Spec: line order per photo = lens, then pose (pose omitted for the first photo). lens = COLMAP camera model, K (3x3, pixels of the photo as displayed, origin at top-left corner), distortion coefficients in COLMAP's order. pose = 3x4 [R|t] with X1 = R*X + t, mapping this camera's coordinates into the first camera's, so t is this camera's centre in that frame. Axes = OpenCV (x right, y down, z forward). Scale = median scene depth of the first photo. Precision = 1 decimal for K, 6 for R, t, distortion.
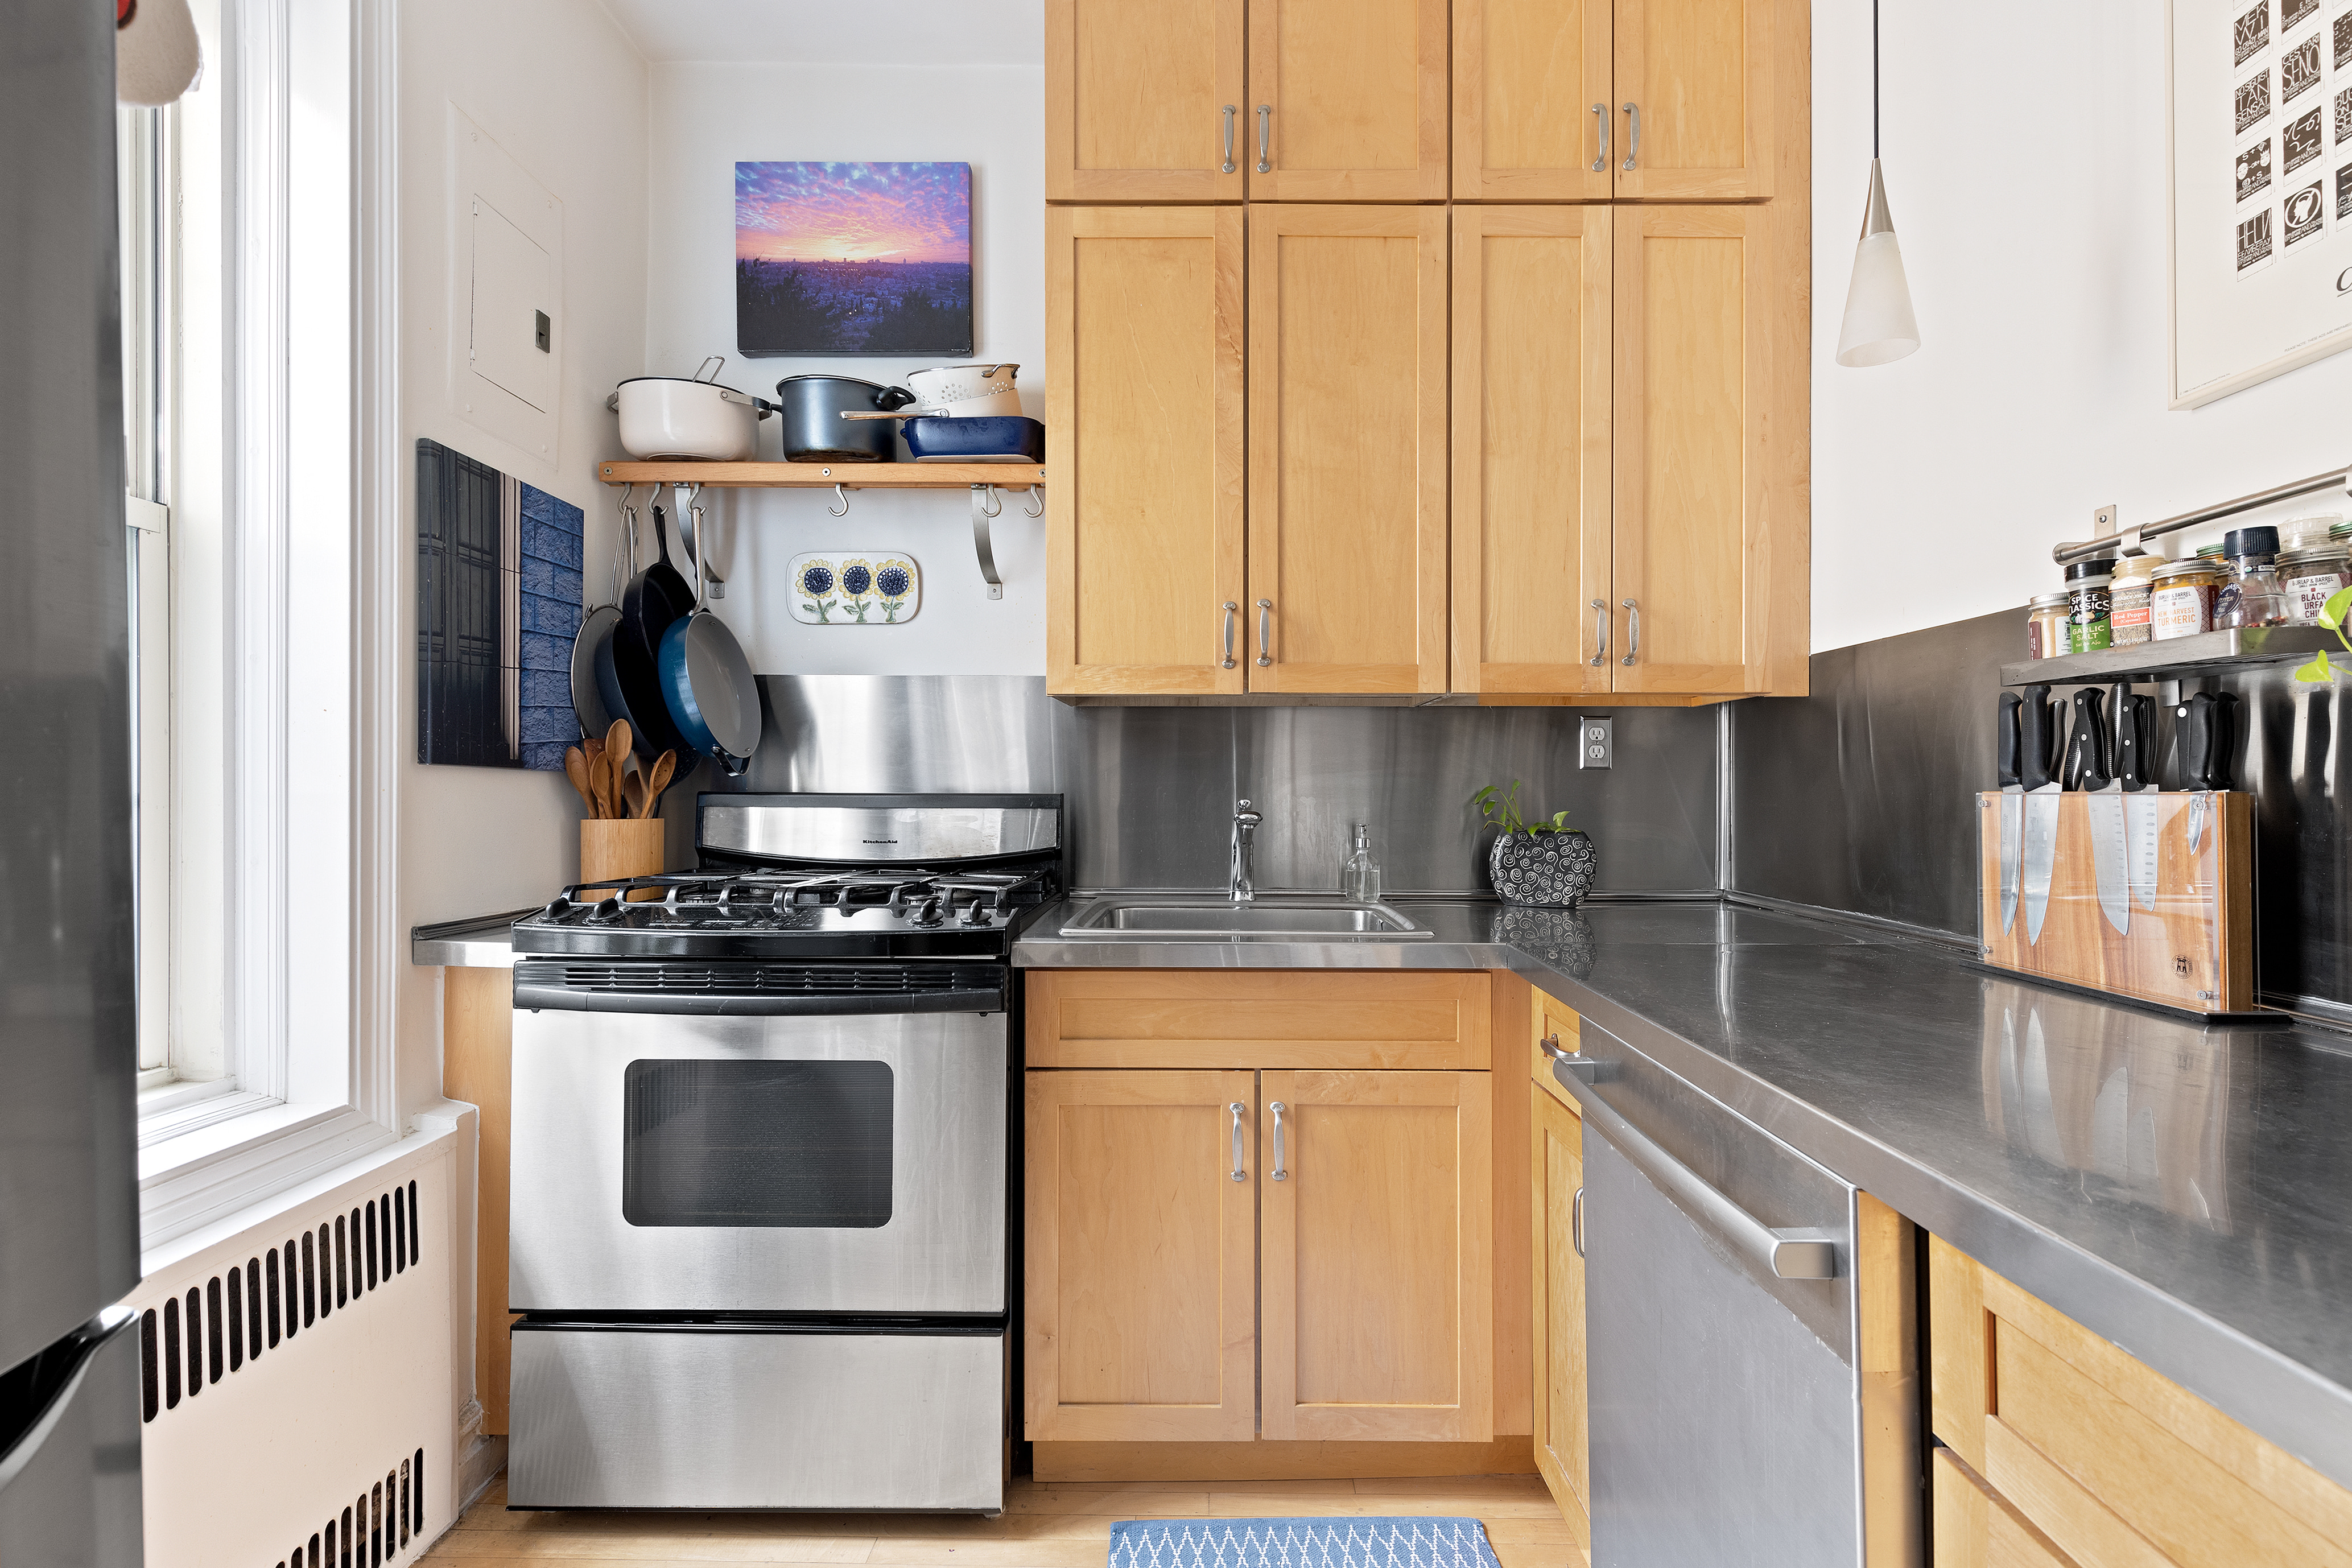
lens RADIAL K [[1055.8, 0, 1204.4], [0, 1055.8, 792.0], [0, 0, 1]] dist [0.002769, 0.000310]
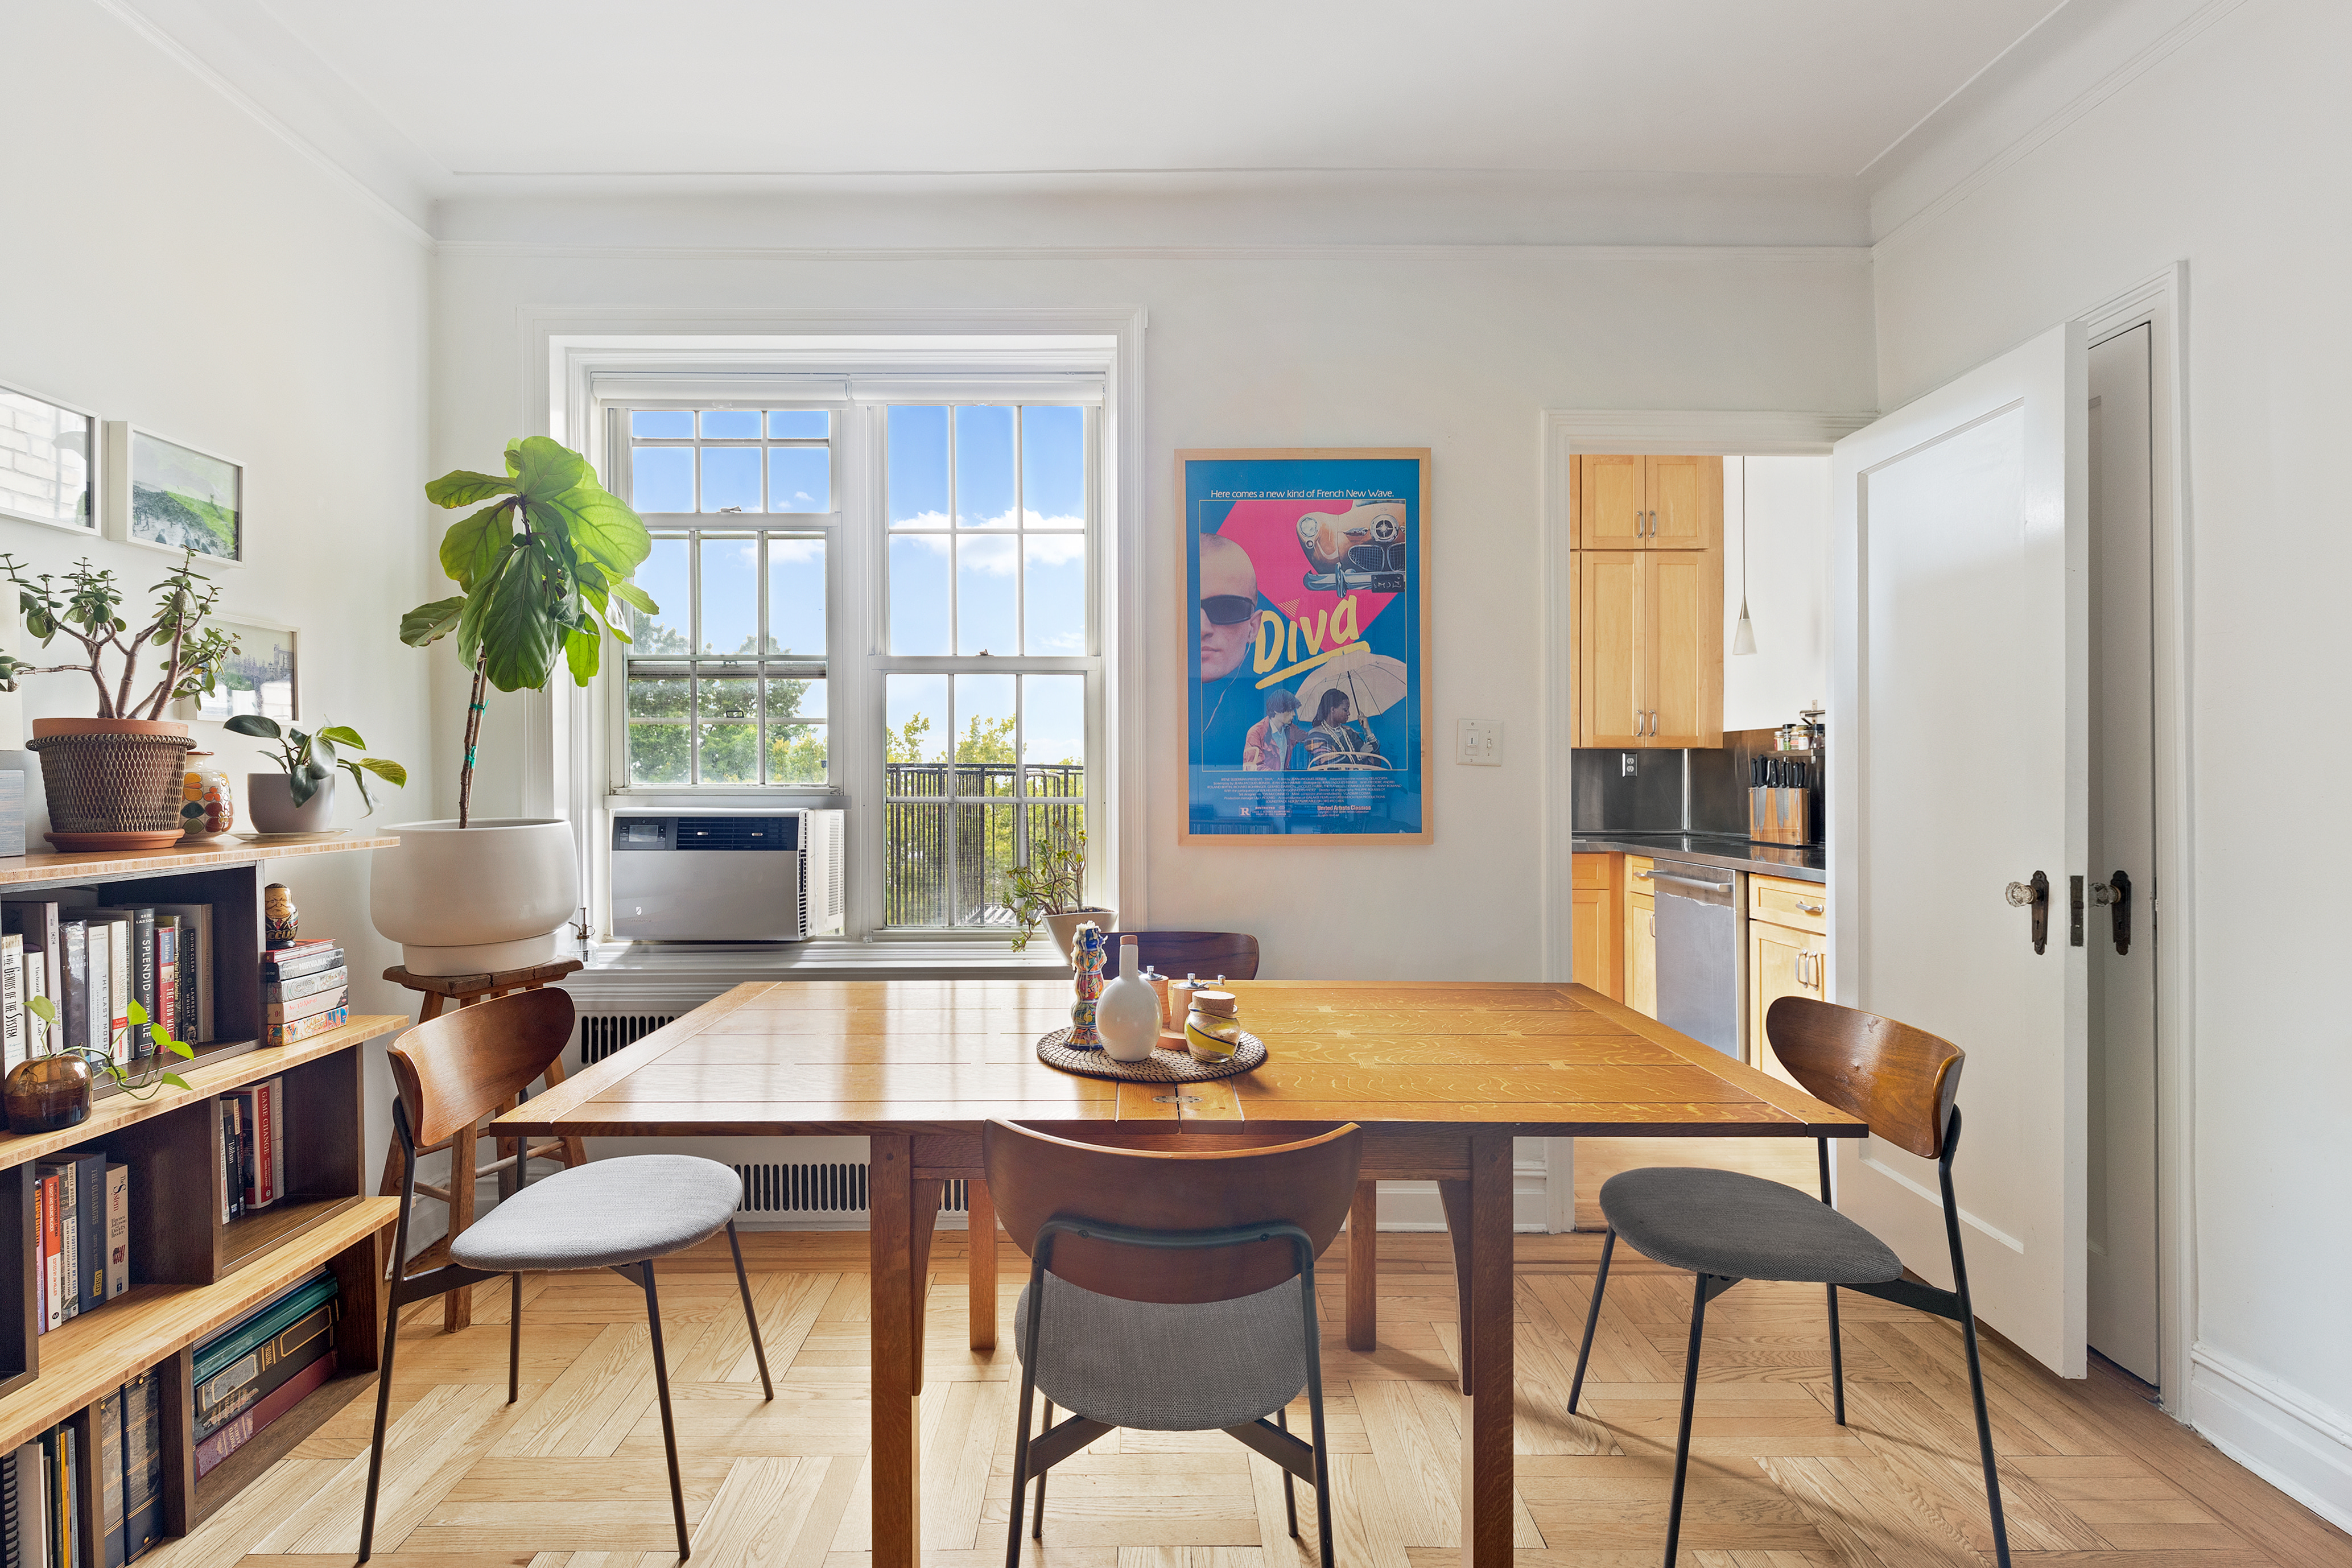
lens RADIAL K [[1055.8, 0, 1144.2], [0, 1055.8, 783.4], [0, 0, 1]] dist [0.002769, 0.000310]
pose [[0.999723, -0.000205, 0.023538, -0.854027], [0.000171, 0.999999, 0.001442, -0.012350], [-0.023539, -0.001438, 0.999722, -1.464395]]
